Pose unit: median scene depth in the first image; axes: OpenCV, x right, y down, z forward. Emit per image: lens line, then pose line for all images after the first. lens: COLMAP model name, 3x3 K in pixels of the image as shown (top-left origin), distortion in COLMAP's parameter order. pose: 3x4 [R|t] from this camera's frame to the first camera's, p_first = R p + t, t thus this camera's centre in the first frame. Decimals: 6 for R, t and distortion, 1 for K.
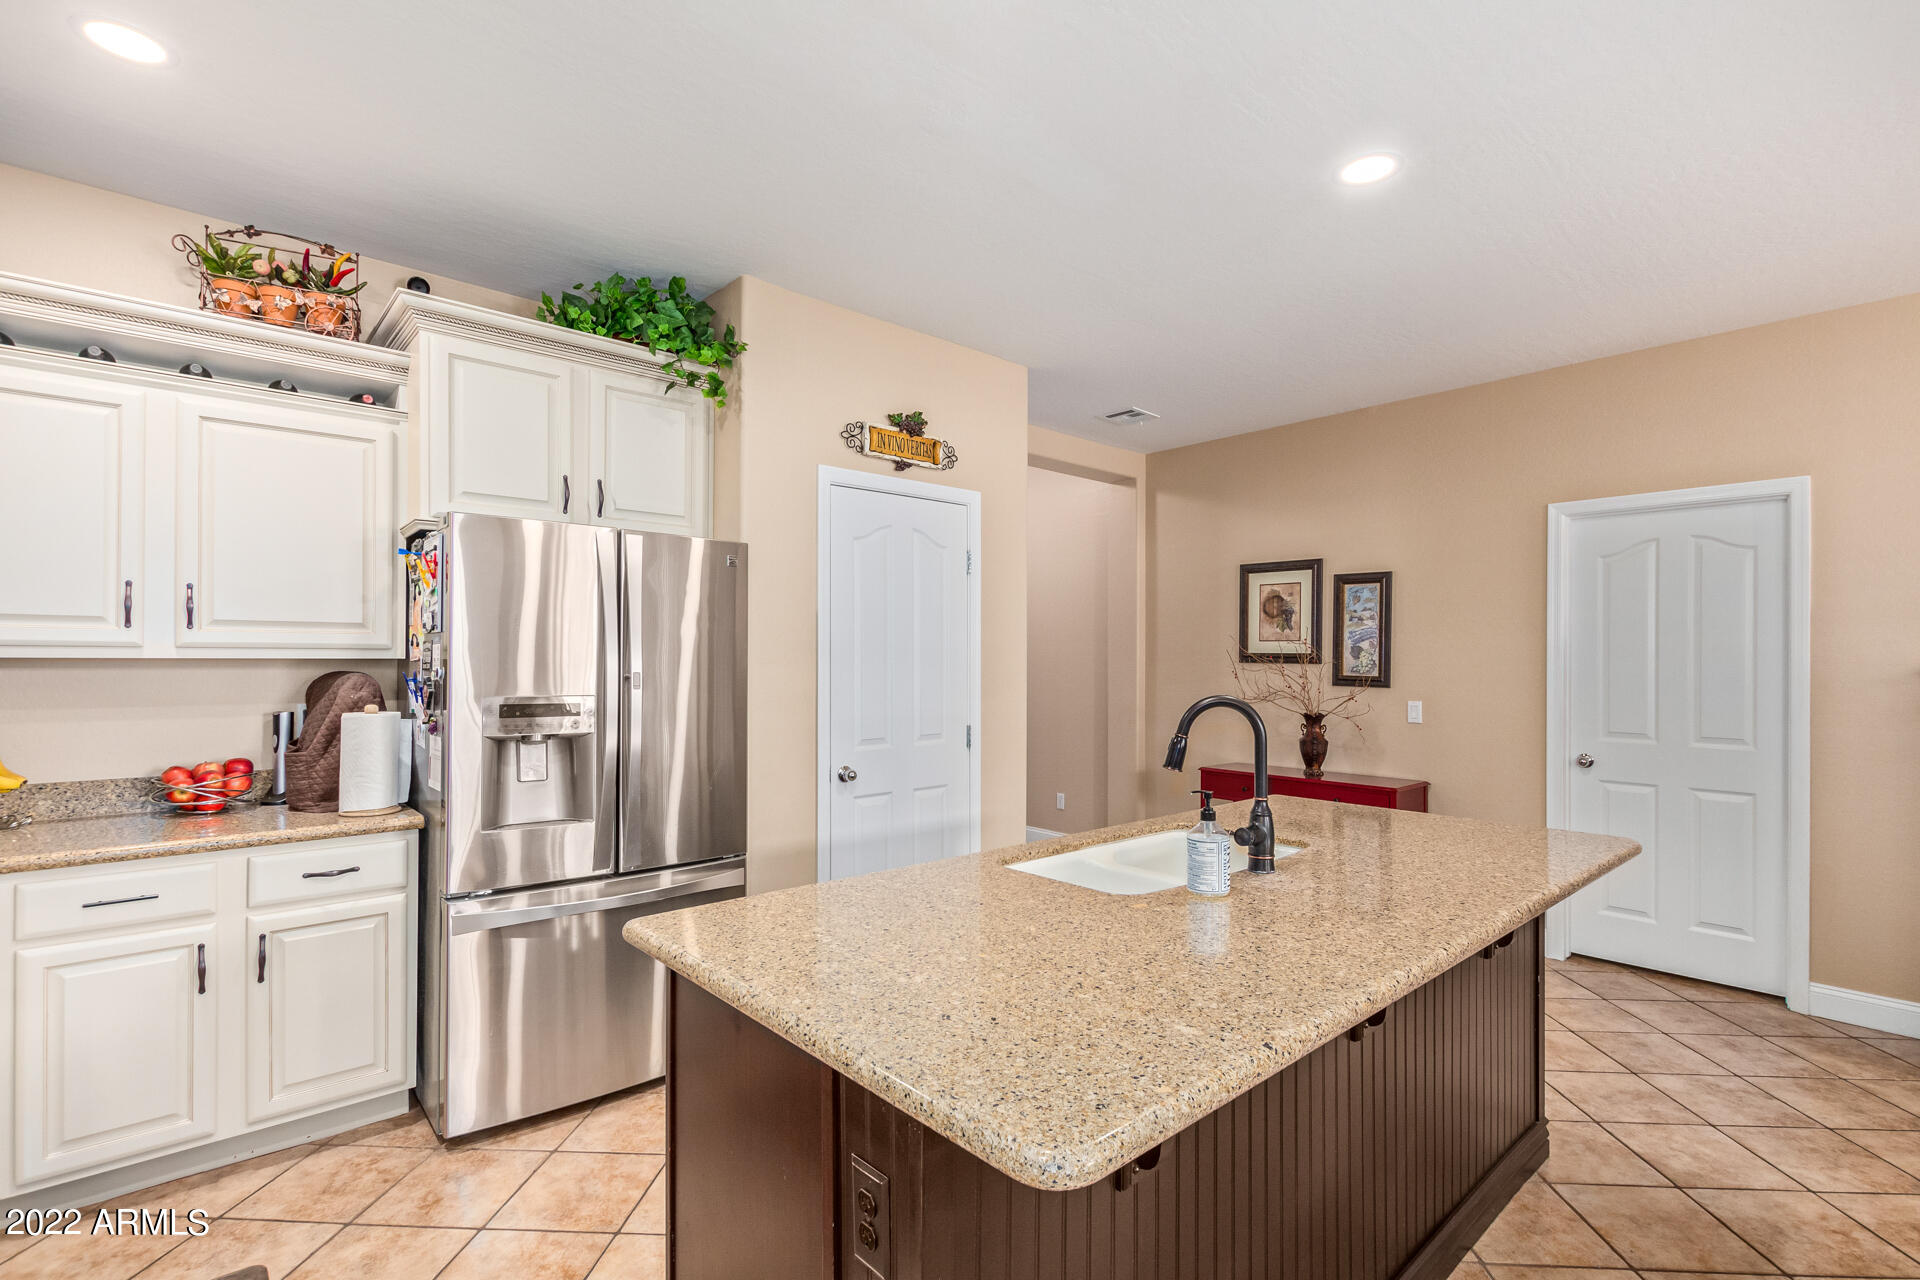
lens RADIAL K [[882.5, 0, 954.3], [0, 882.5, 654.9], [0, 0, 1]] dist [0.011131, -0.005207]
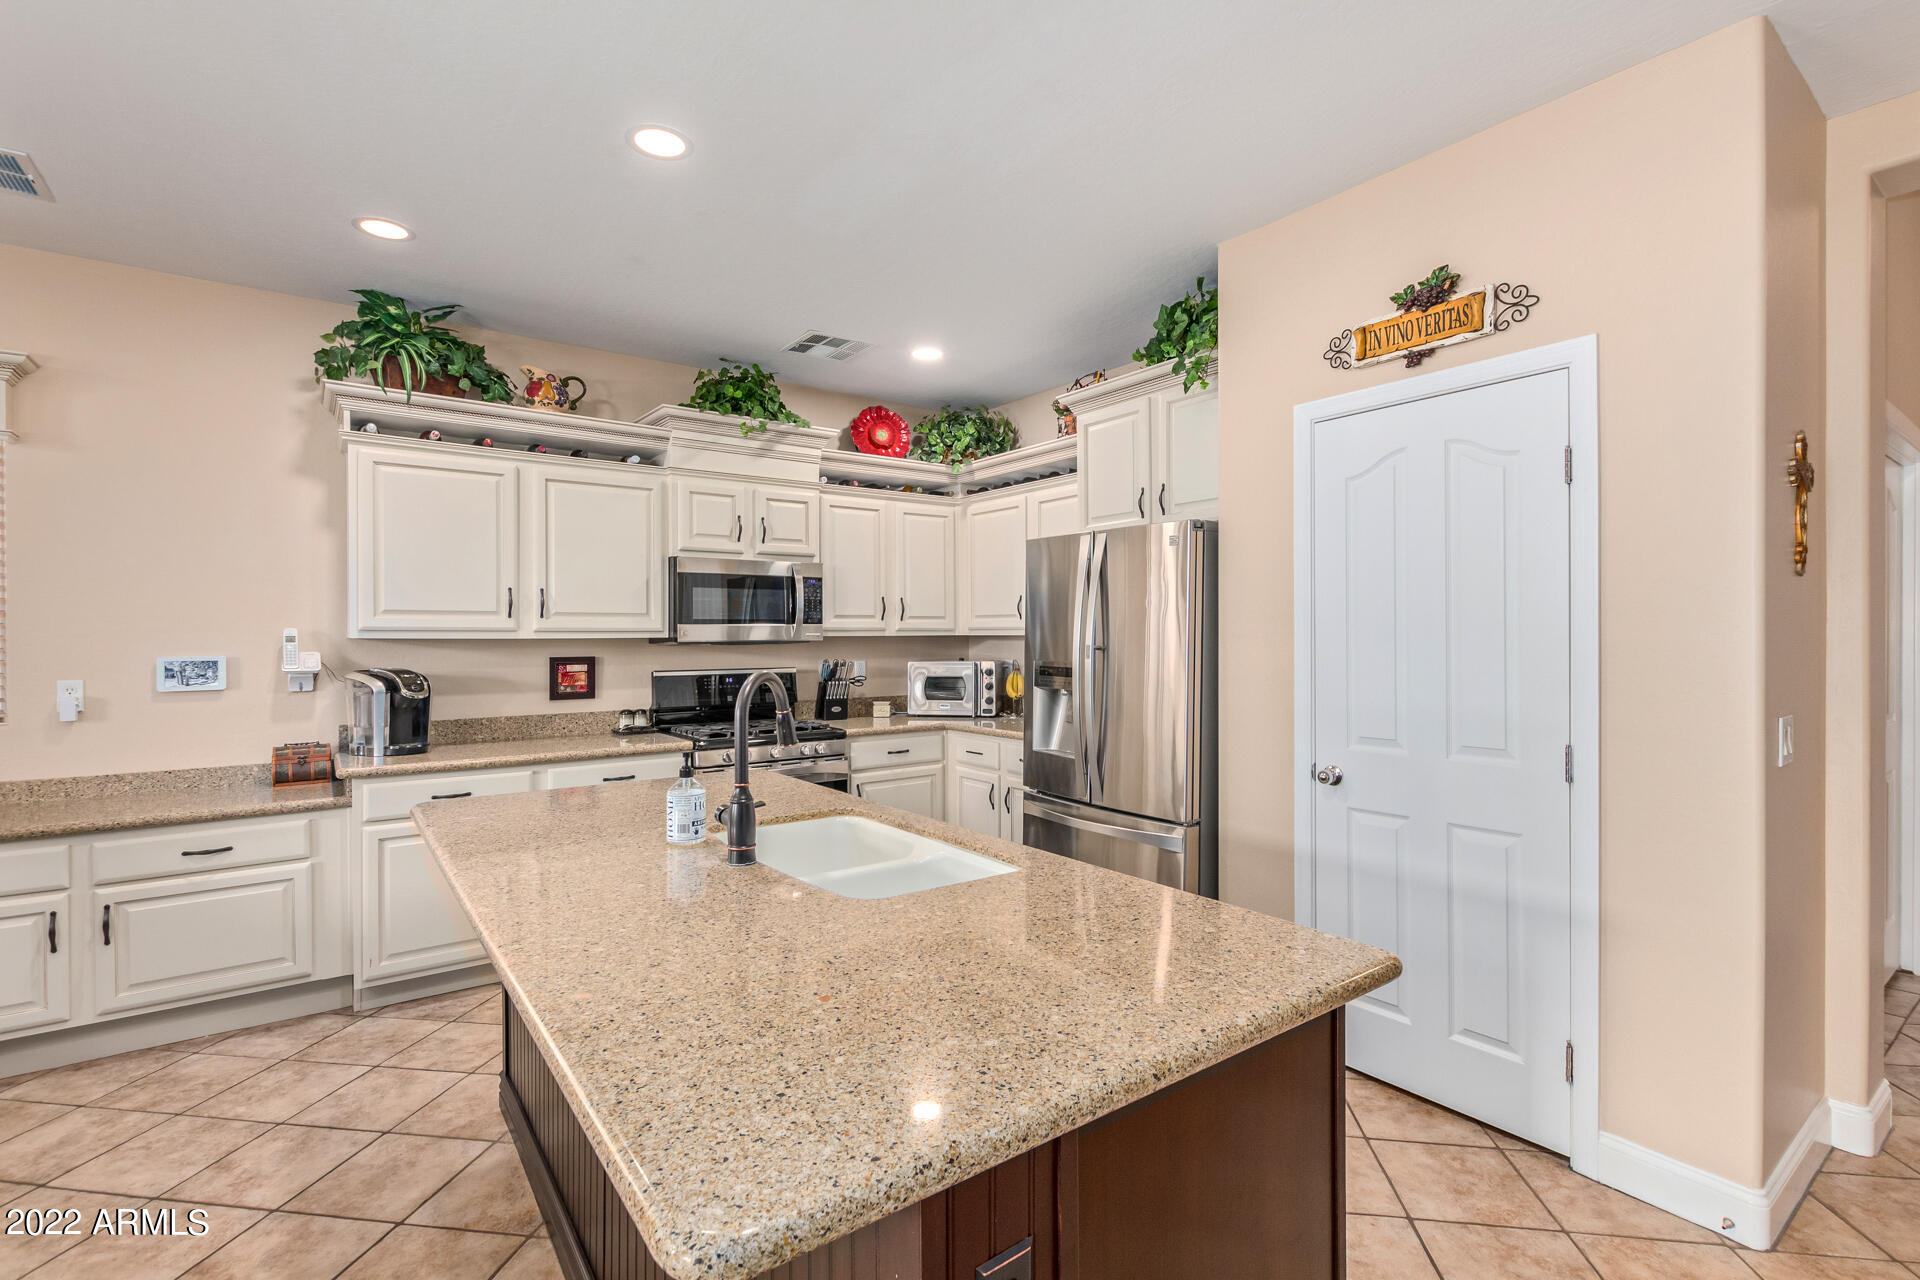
lens RADIAL K [[882.5, 0, 992.9], [0, 882.5, 636.6], [0, 0, 1]] dist [0.011131, -0.005207]
pose [[-0.077683, 0.002909, -0.996974, 0.859137], [0.011090, 0.999936, 0.002054, 0.004294], [0.996916, -0.010897, -0.077711, 0.913413]]
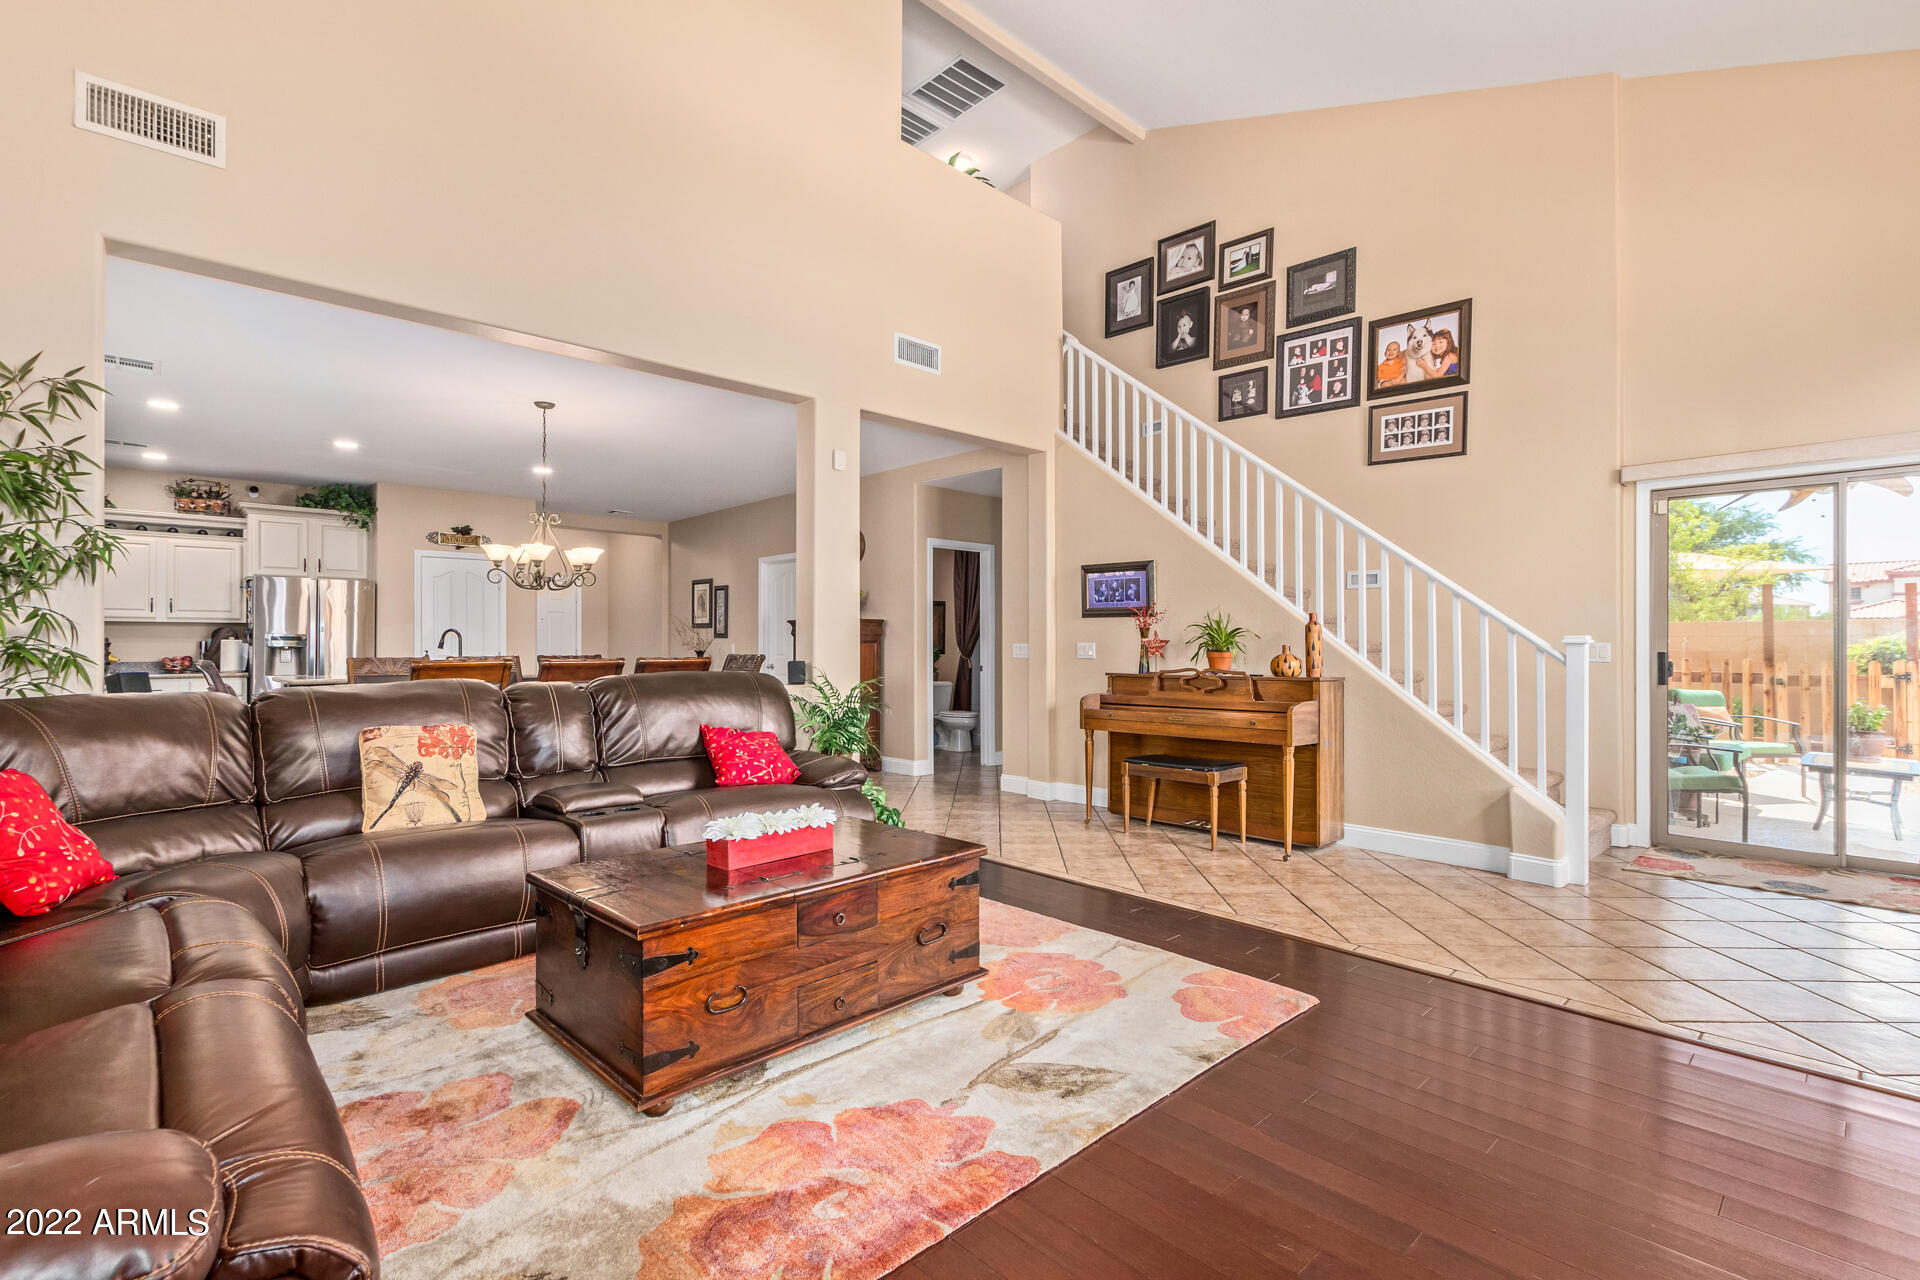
lens RADIAL K [[882.5, 0, 960.3], [0, 882.5, 636.2], [0, 0, 1]] dist [0.011131, -0.005207]
pose [[0.999595, -0.005913, 0.027835, 1.656175], [0.006116, 0.999955, -0.007227, 0.084572], [-0.027791, 0.007394, 0.999586, -1.991206]]
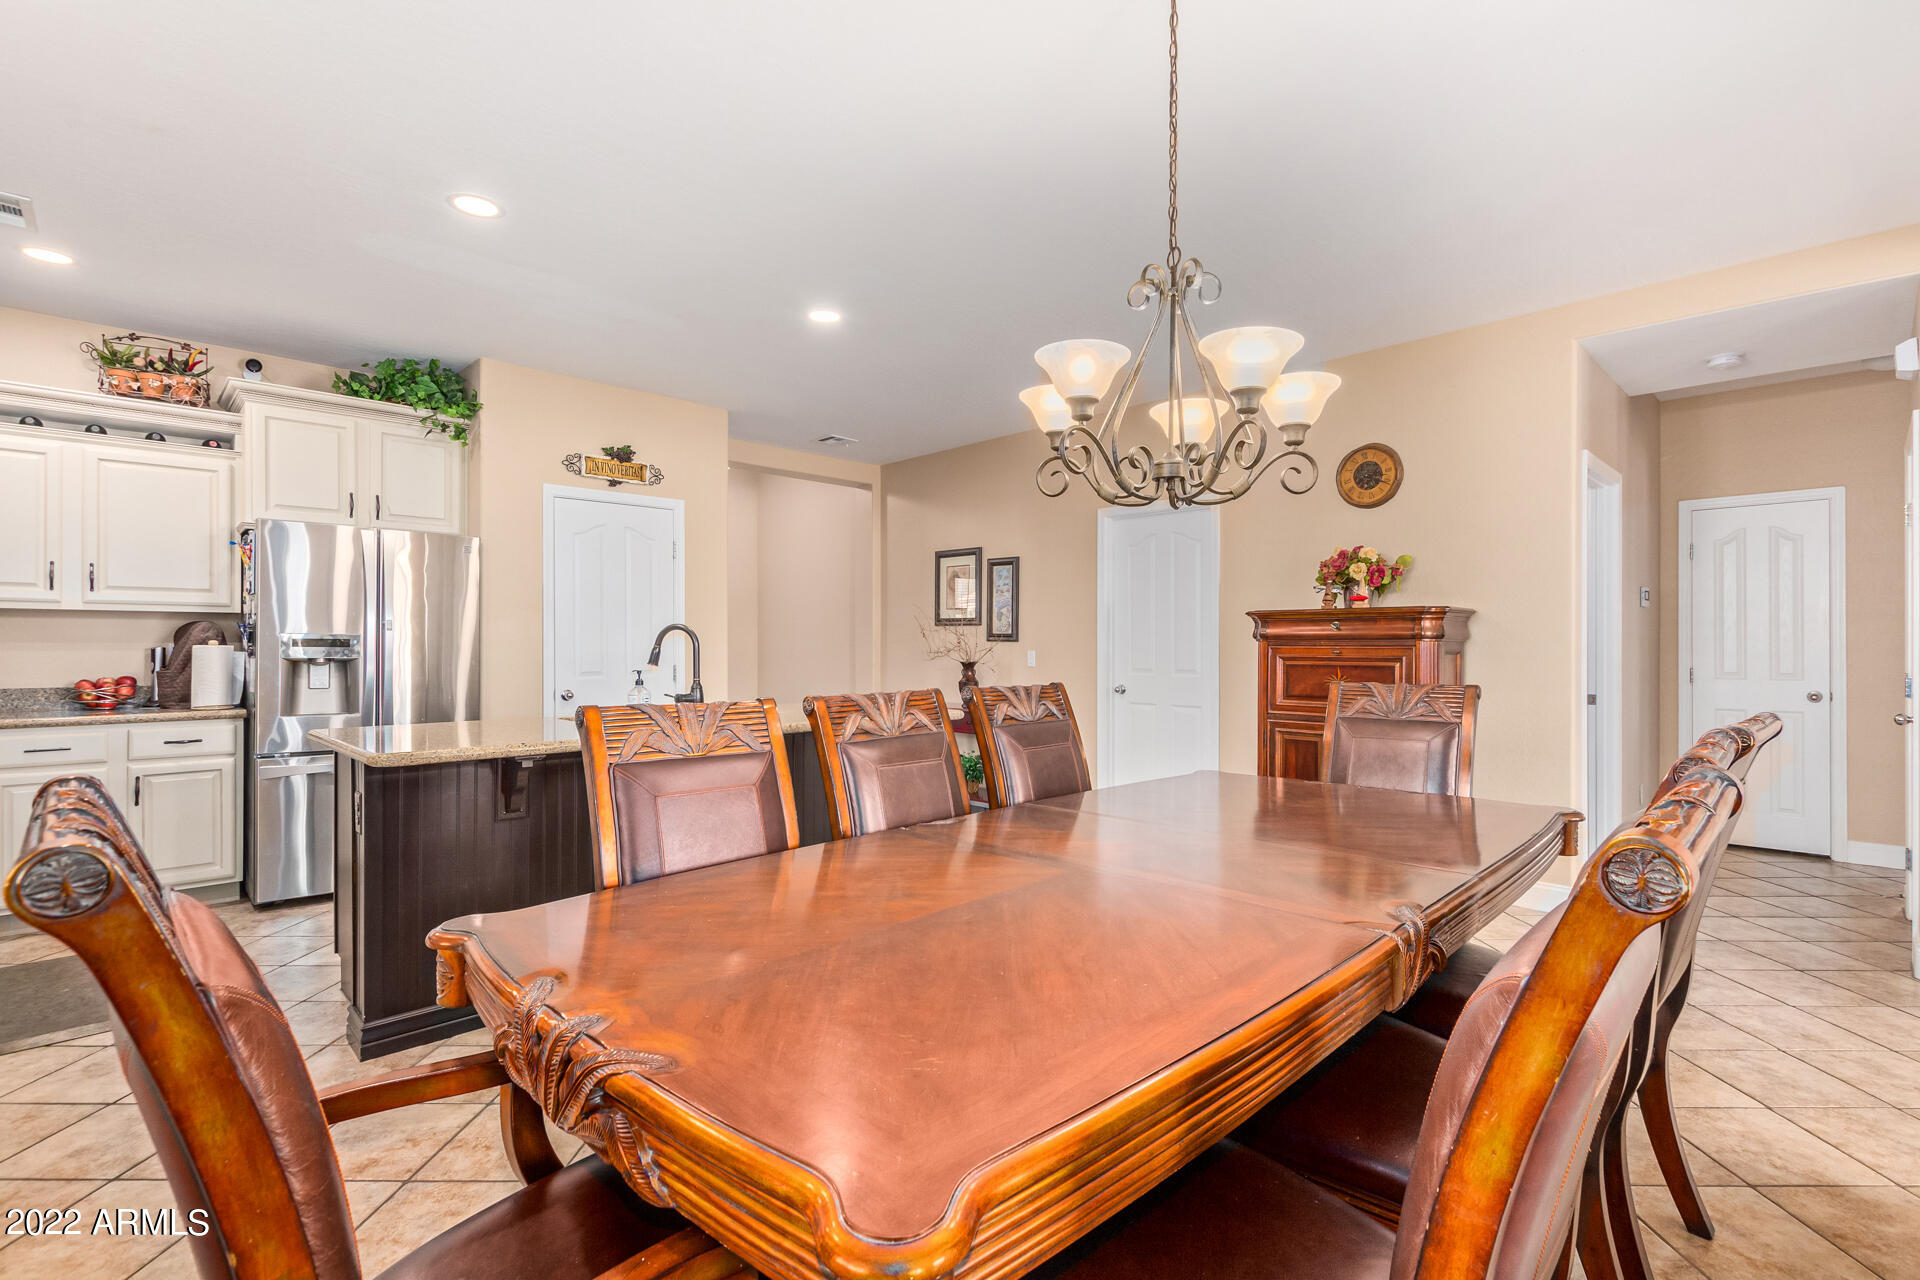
lens RADIAL K [[882.5, 0, 957.7], [0, 882.5, 641.7], [0, 0, 1]] dist [0.011131, -0.005207]
pose [[0.999083, -0.003696, 0.042662, 0.559001], [0.003661, 0.999993, 0.000891, 0.058091], [-0.042665, -0.000734, 0.999089, -0.591390]]
